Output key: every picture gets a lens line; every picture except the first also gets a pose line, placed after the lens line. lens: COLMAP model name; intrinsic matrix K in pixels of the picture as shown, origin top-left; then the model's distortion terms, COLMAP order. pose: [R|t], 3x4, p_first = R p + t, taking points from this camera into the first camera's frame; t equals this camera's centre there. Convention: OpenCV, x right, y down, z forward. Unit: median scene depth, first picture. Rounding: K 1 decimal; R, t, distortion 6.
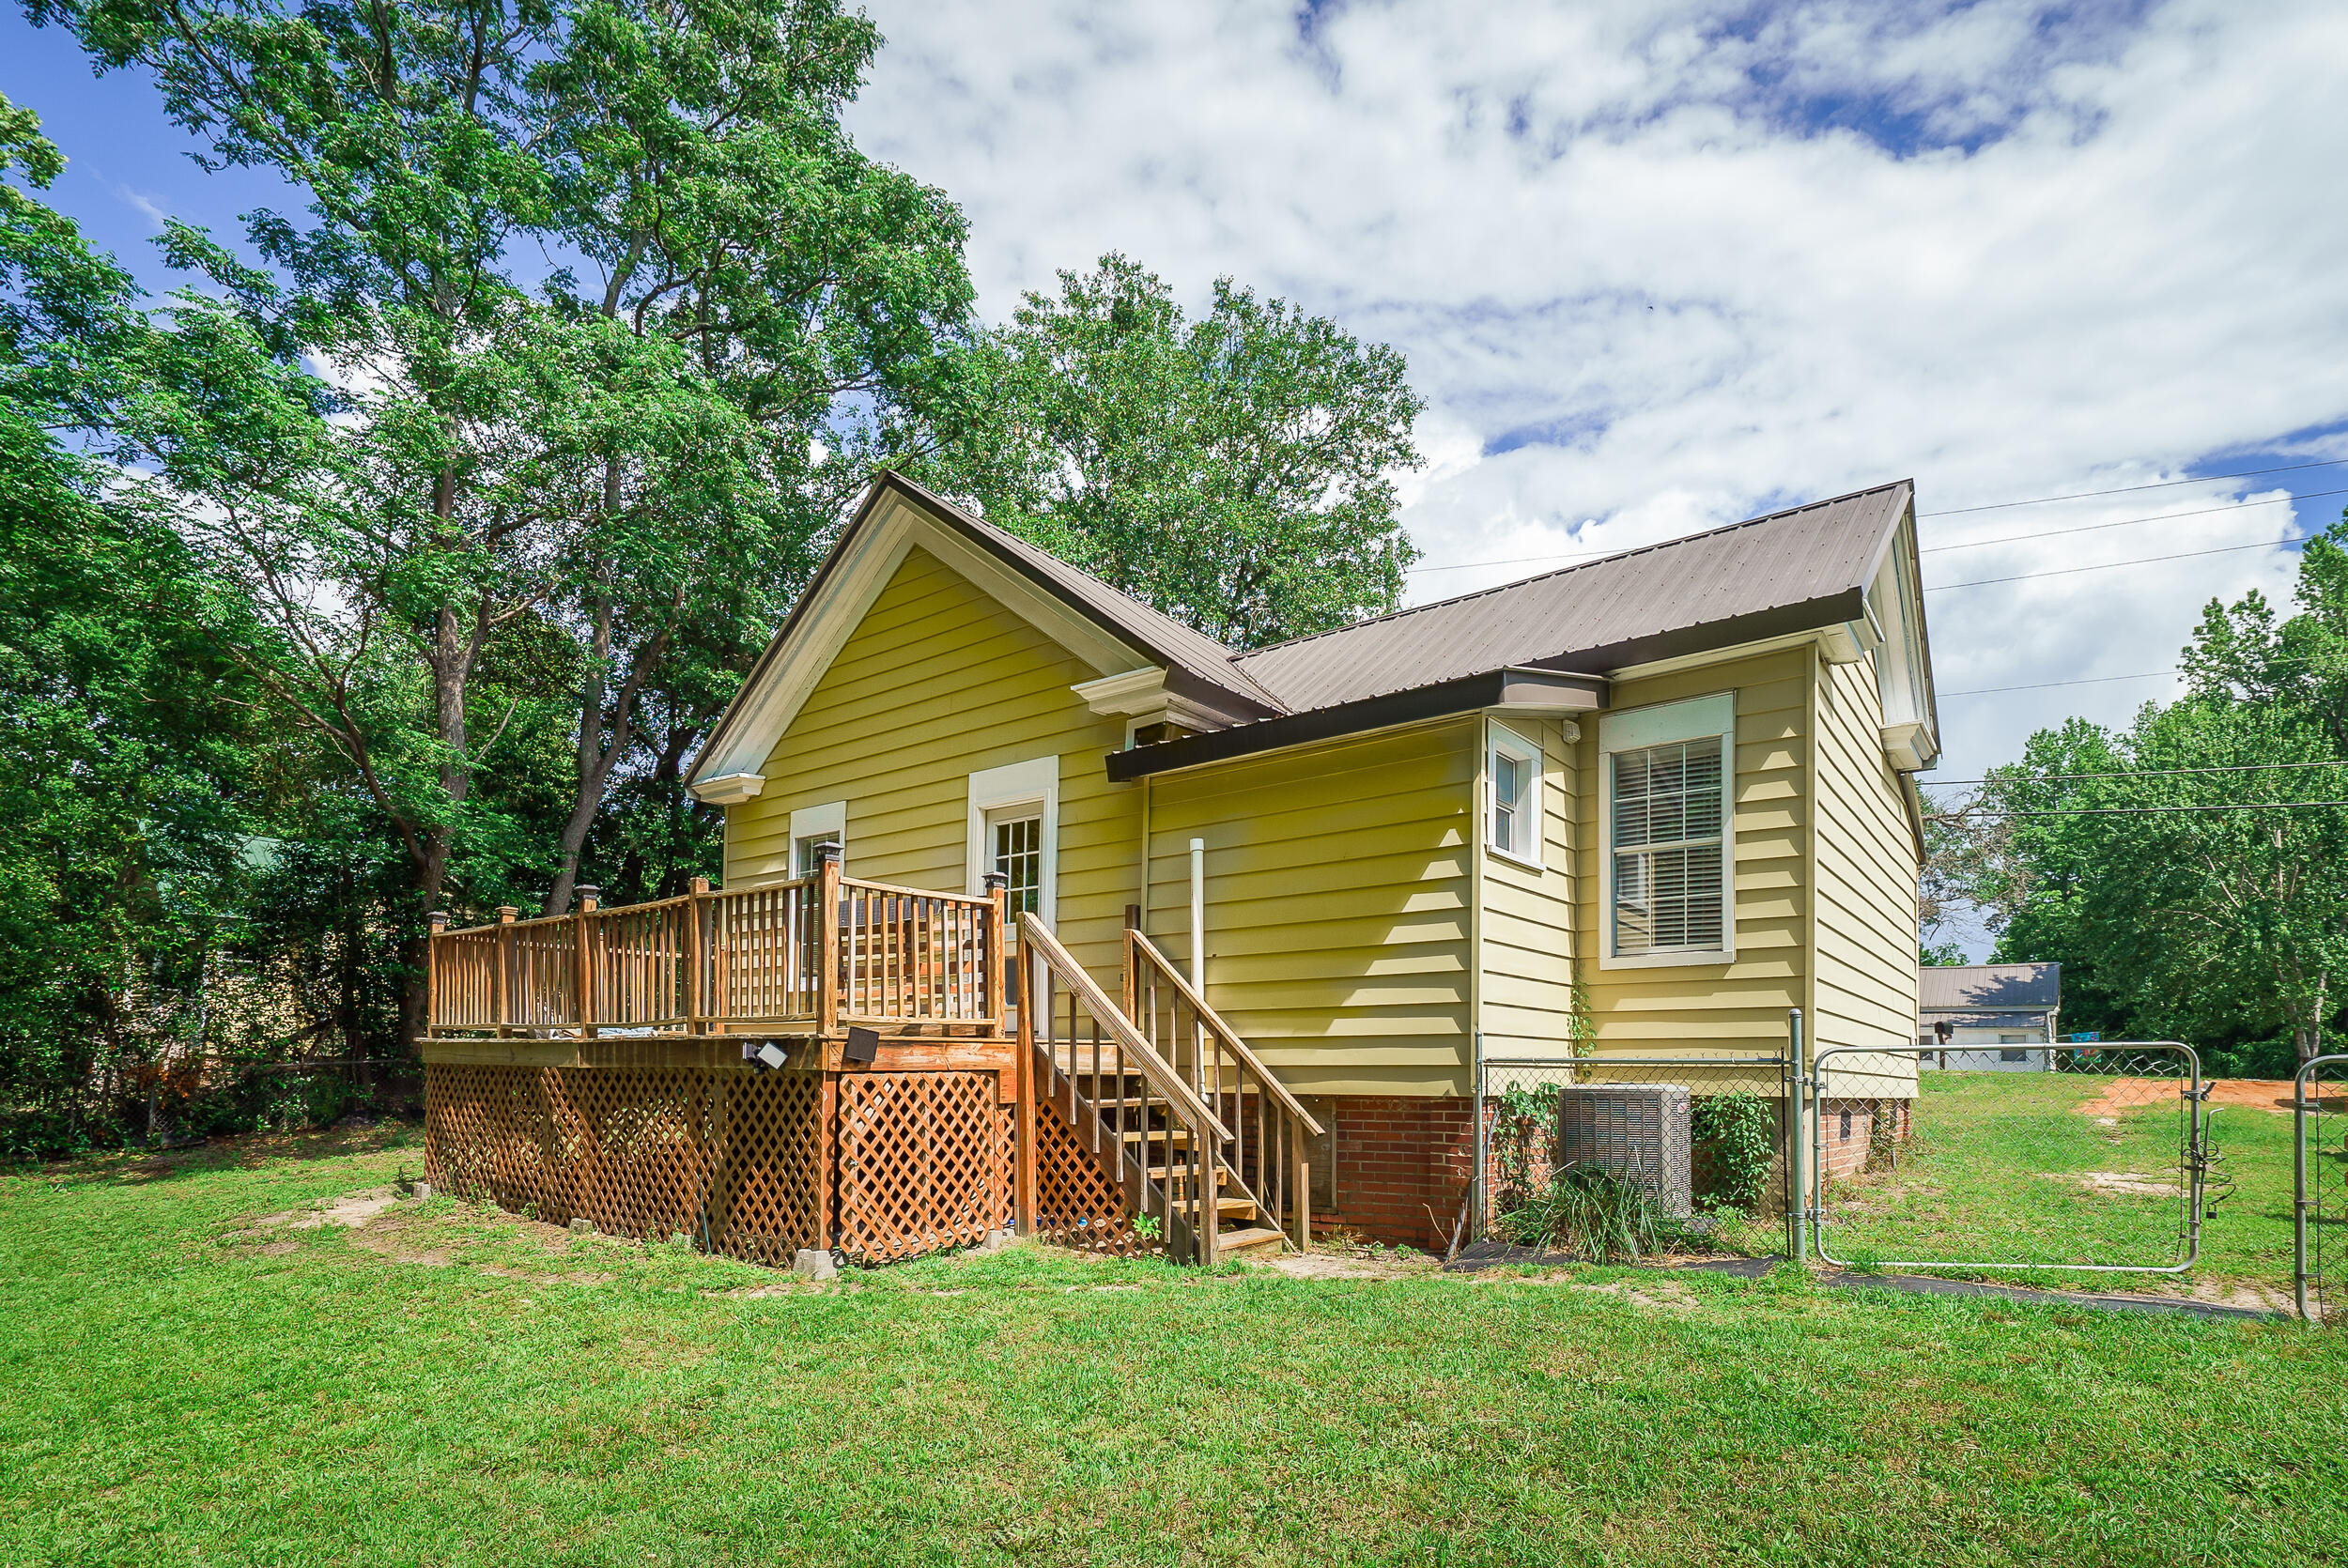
lens RADIAL K [[1187.2, 0, 1187.5], [0, 1187.2, 1021.4], [0, 0, 1]] dist [-0.000764, 0.002268]
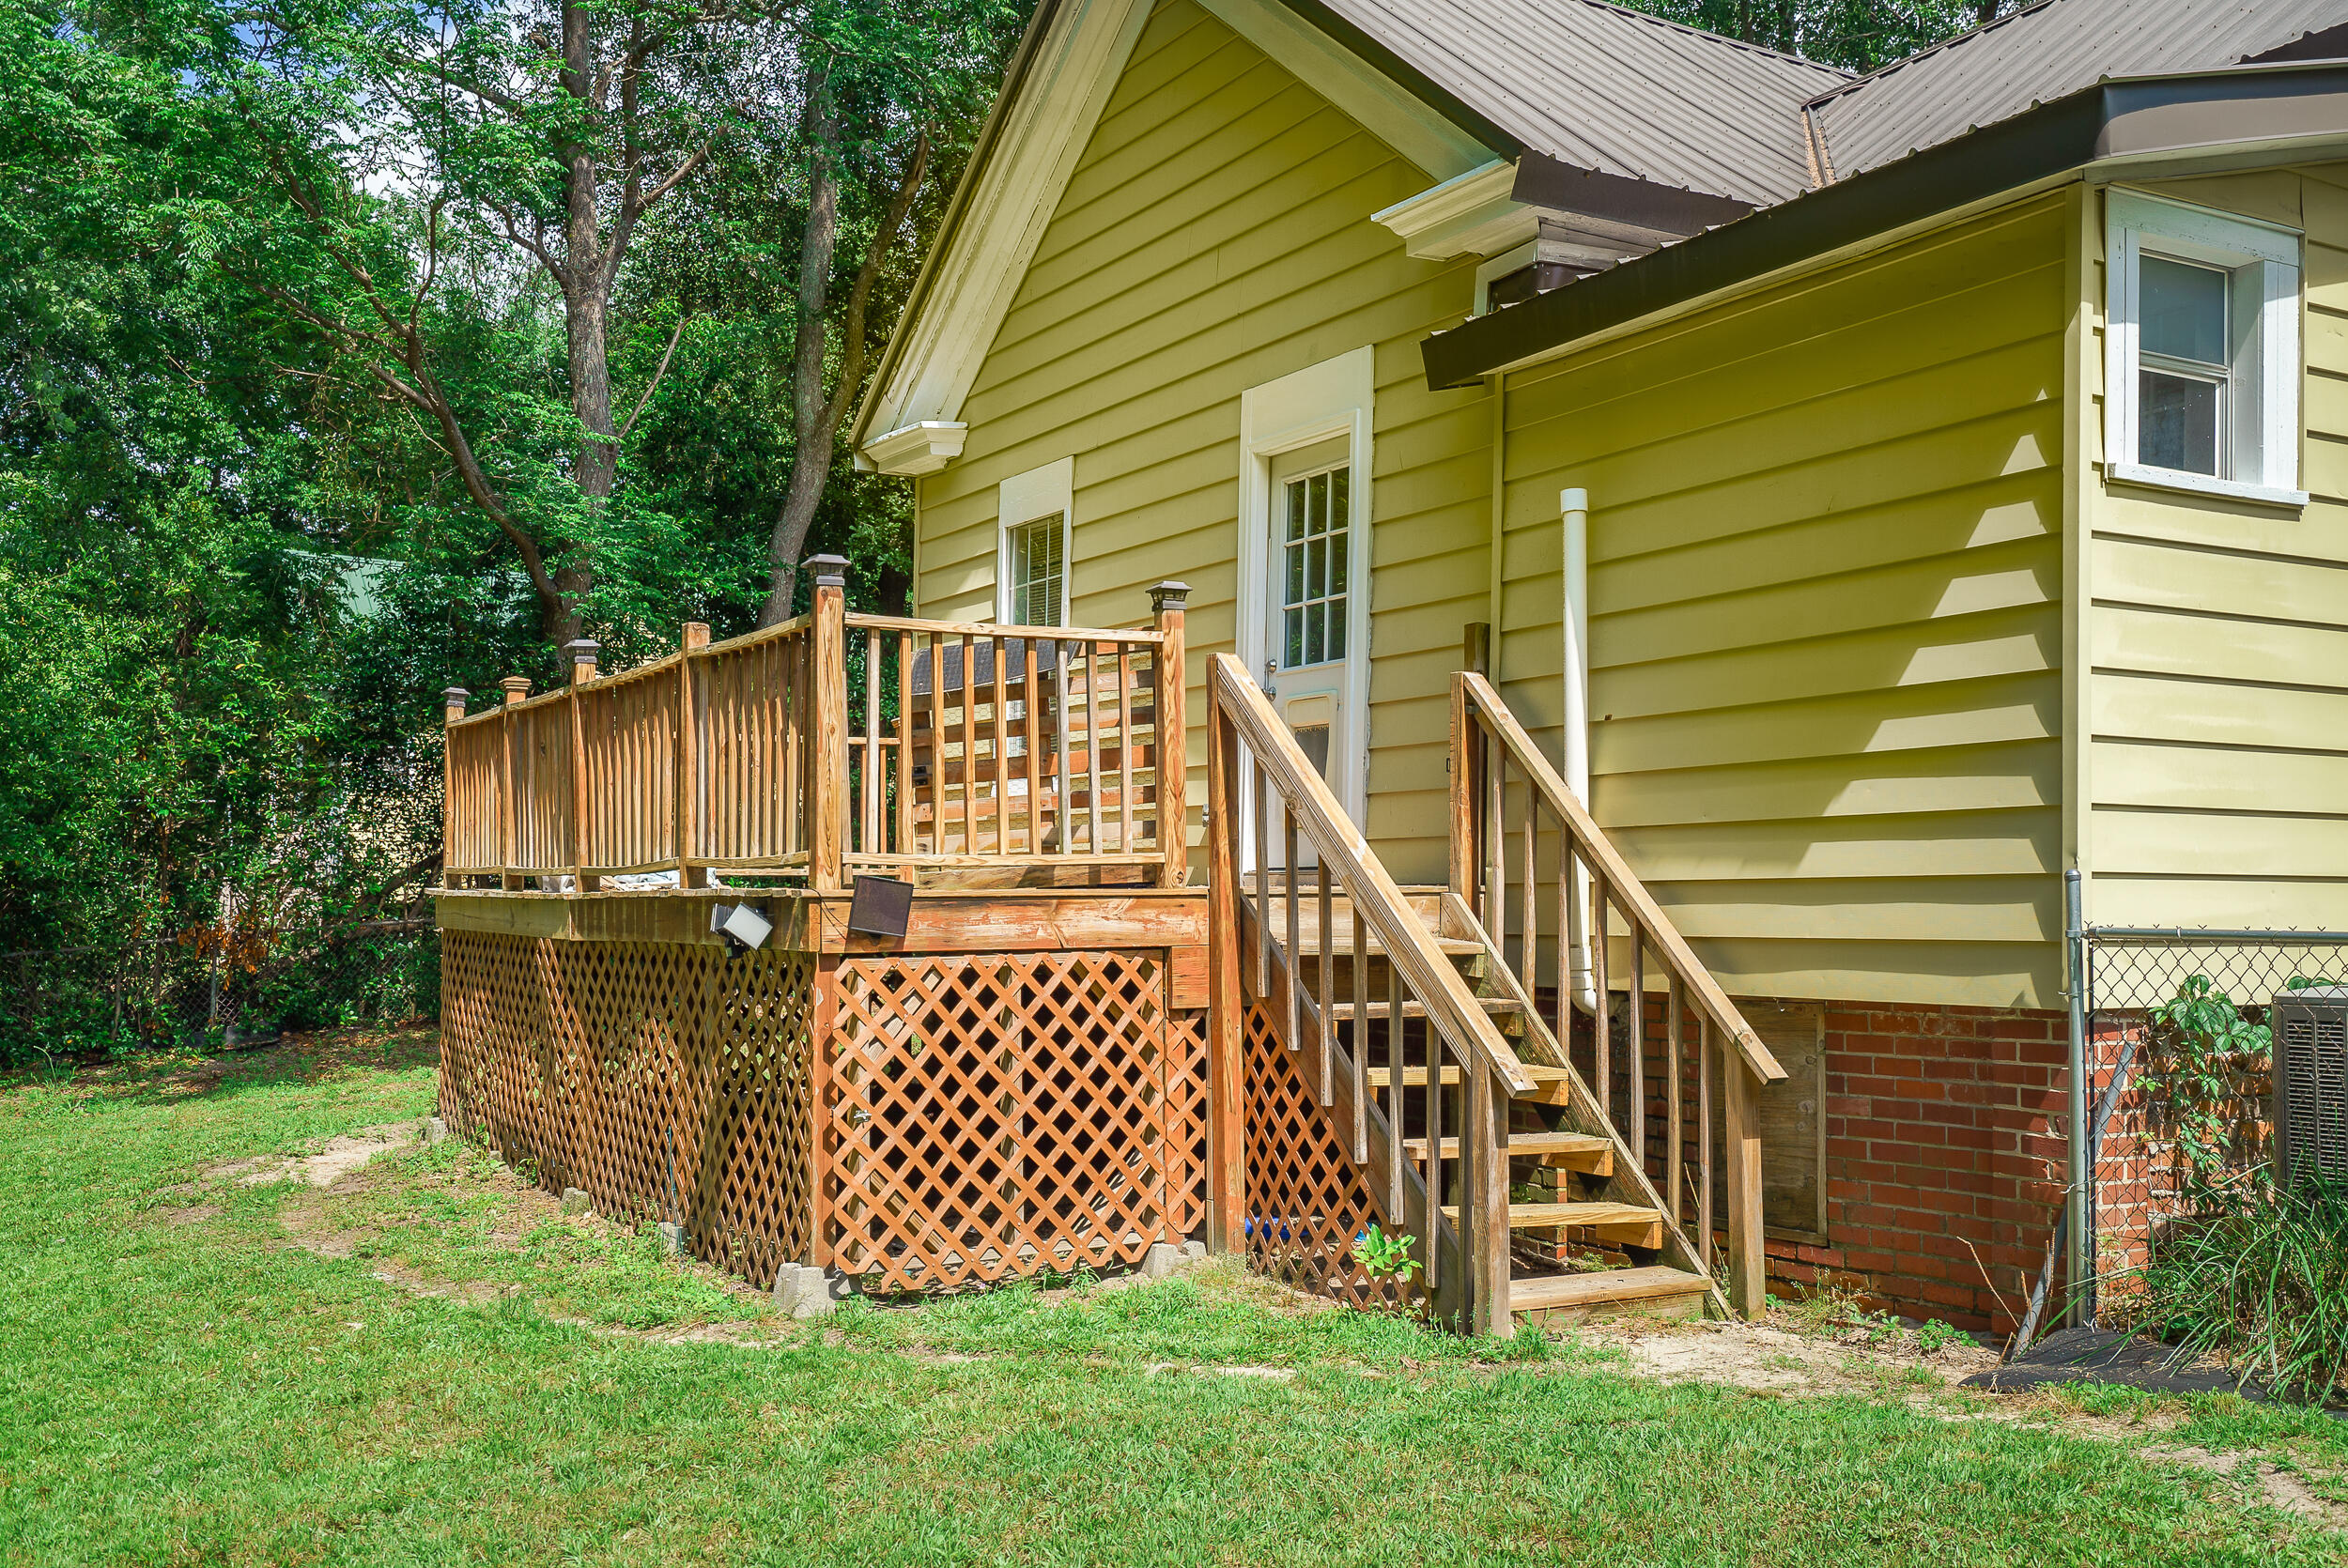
lens RADIAL K [[2255.0, 0, 1173.2], [0, 2255.0, 792.9], [0, 0, 1]] dist [0.018392, 0.000000]
pose [[0.925536, -0.024398, -0.377873, 0.230803], [0.019899, 0.999677, -0.015808, -0.013079], [0.378136, 0.007111, 0.925723, 0.046368]]
